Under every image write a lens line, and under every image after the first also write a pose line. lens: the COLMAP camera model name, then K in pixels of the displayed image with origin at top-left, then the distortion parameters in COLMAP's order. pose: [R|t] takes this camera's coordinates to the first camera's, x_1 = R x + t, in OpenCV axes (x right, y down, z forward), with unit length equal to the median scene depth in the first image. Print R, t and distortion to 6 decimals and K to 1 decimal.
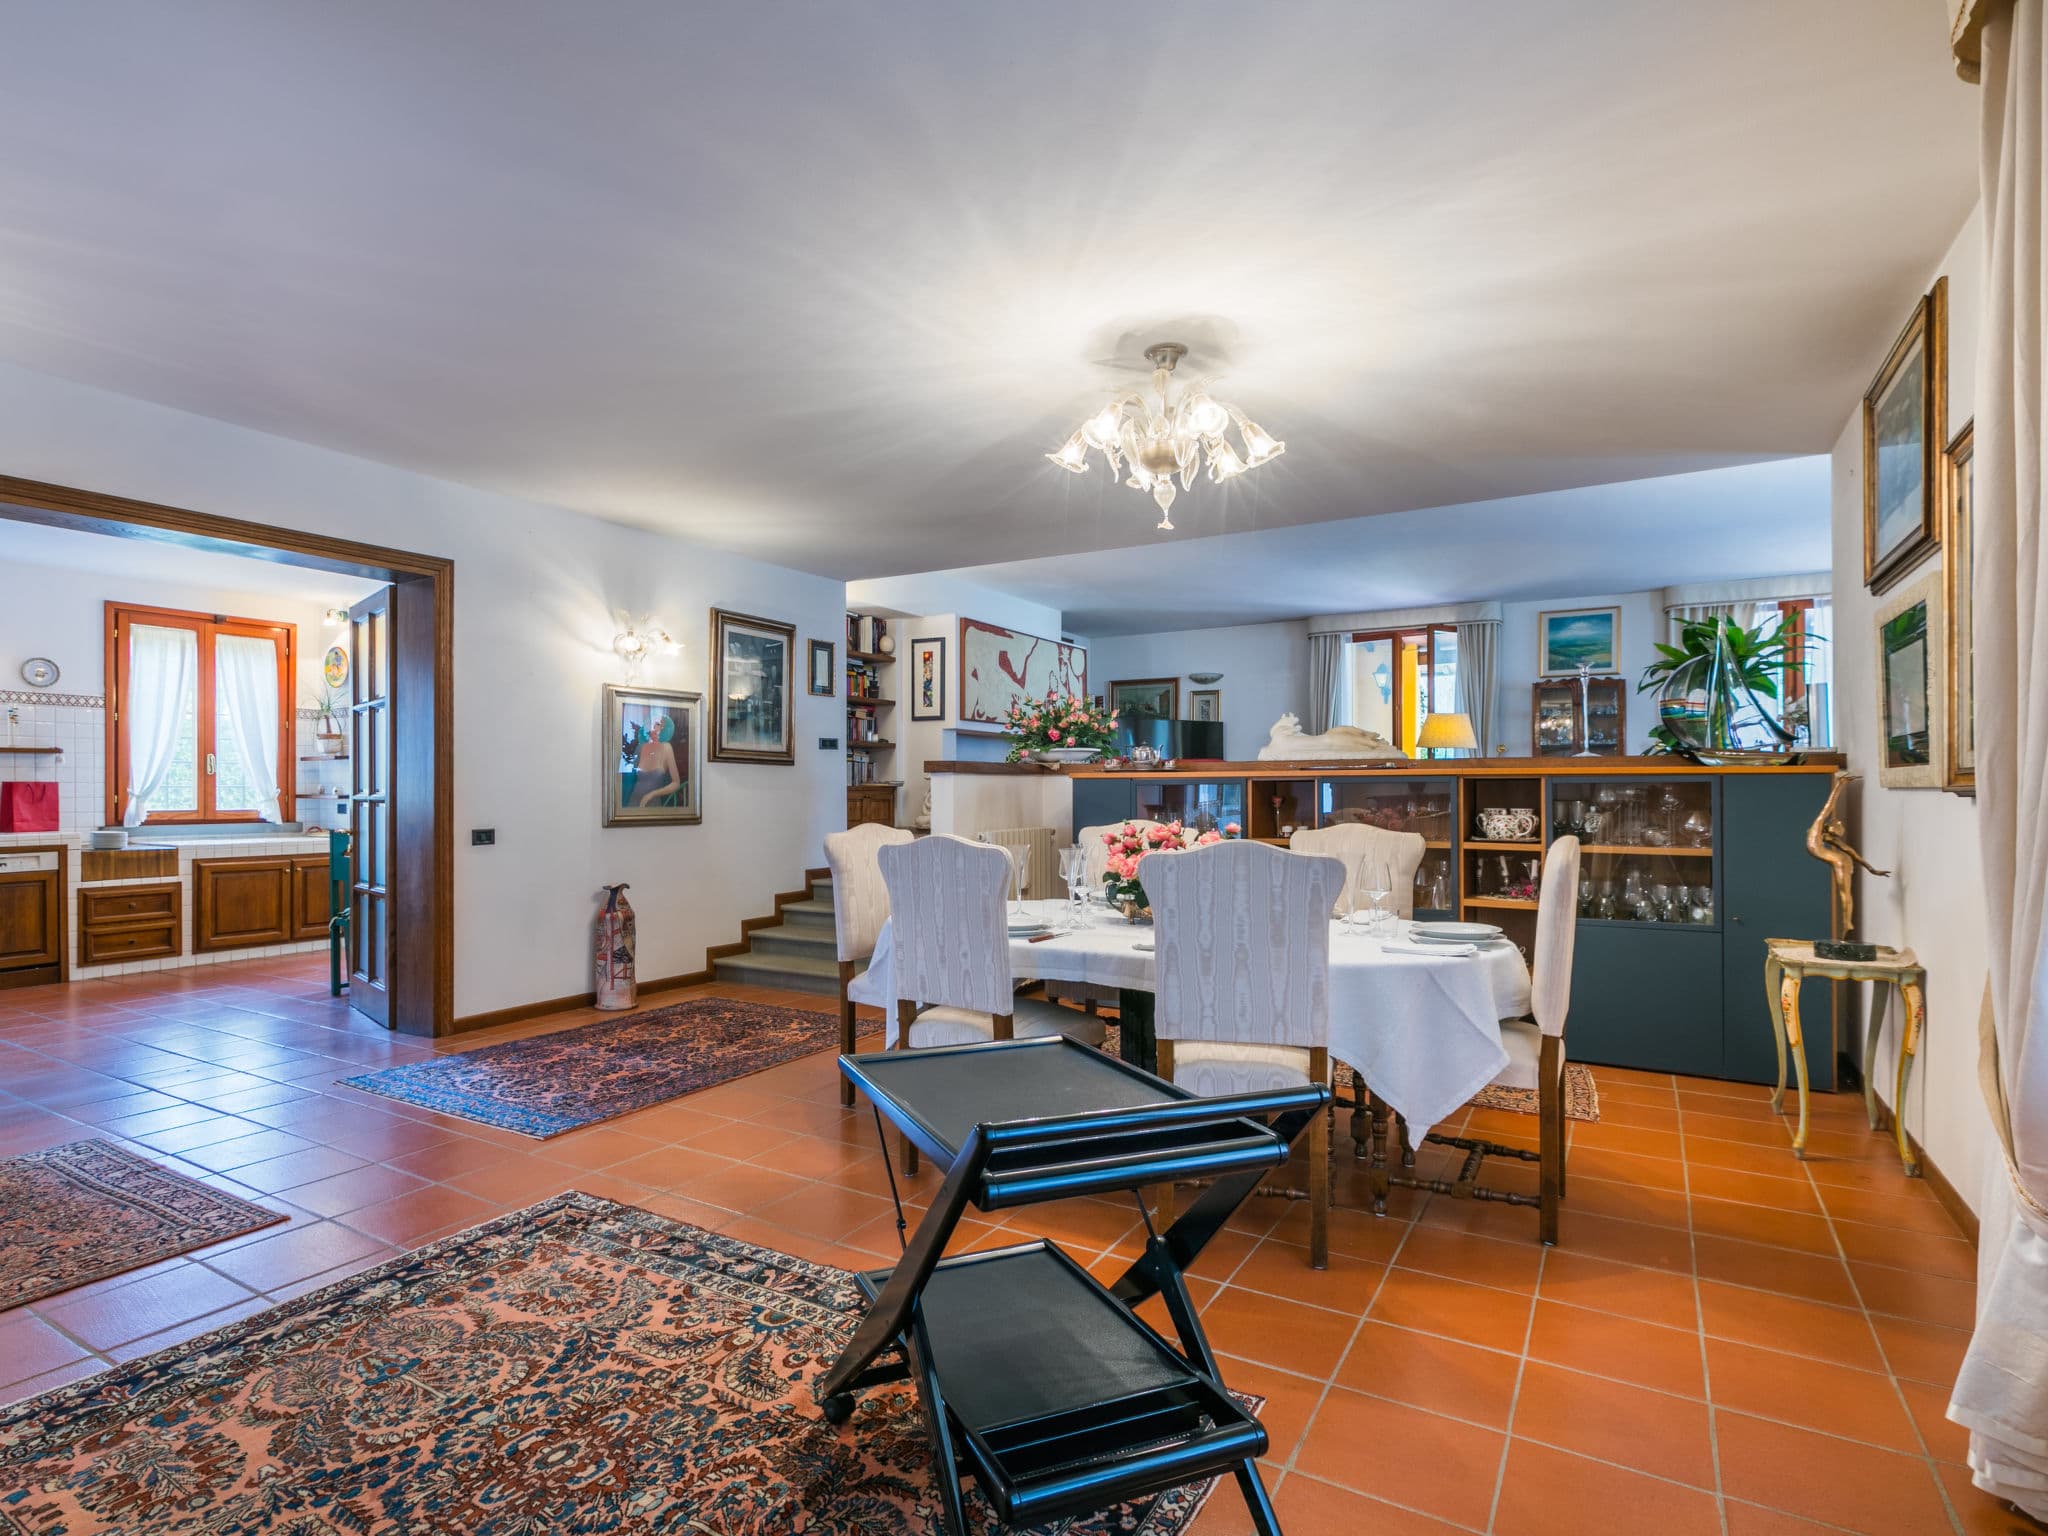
lens RADIAL K [[1044.2, 0, 1025.7], [0, 1044.2, 789.6], [0, 0, 1]] dist [-0.001646, -0.000408]
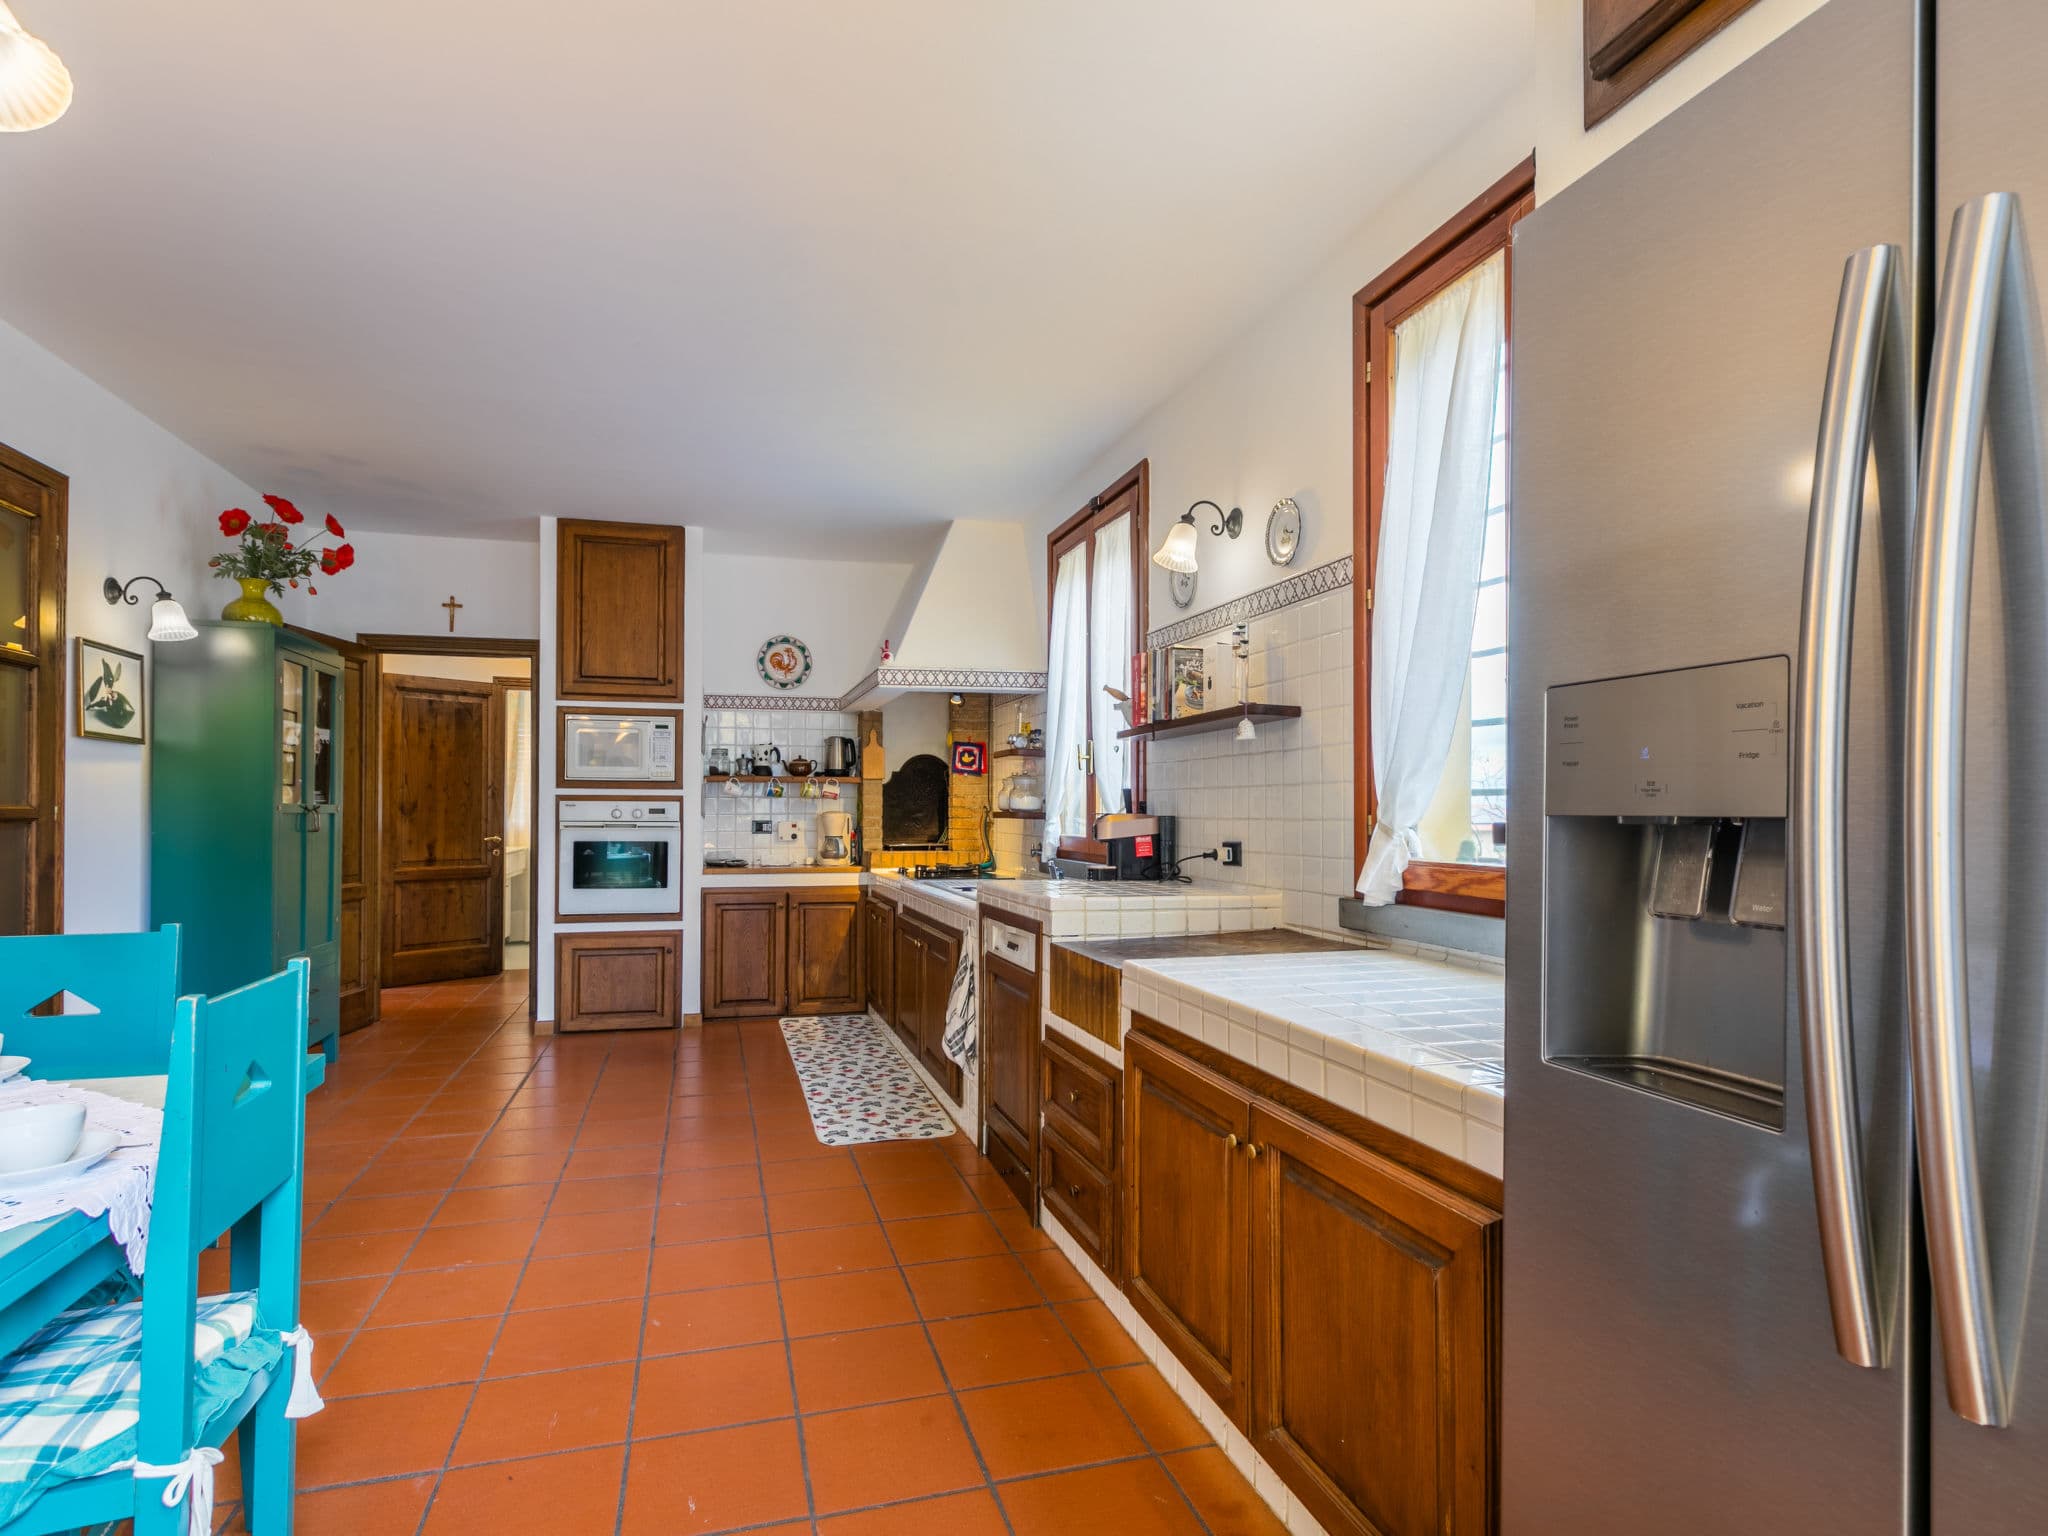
lens RADIAL K [[1060.6, 0, 1001.4], [0, 1060.6, 811.9], [0, 0, 1]] dist [-0.001985, -0.000029]
pose [[-0.692816, 0.002245, -0.721111, -0.535732], [-0.000836, 0.999992, 0.003916, 0.003309], [0.721114, 0.003316, -0.692808, 1.213907]]
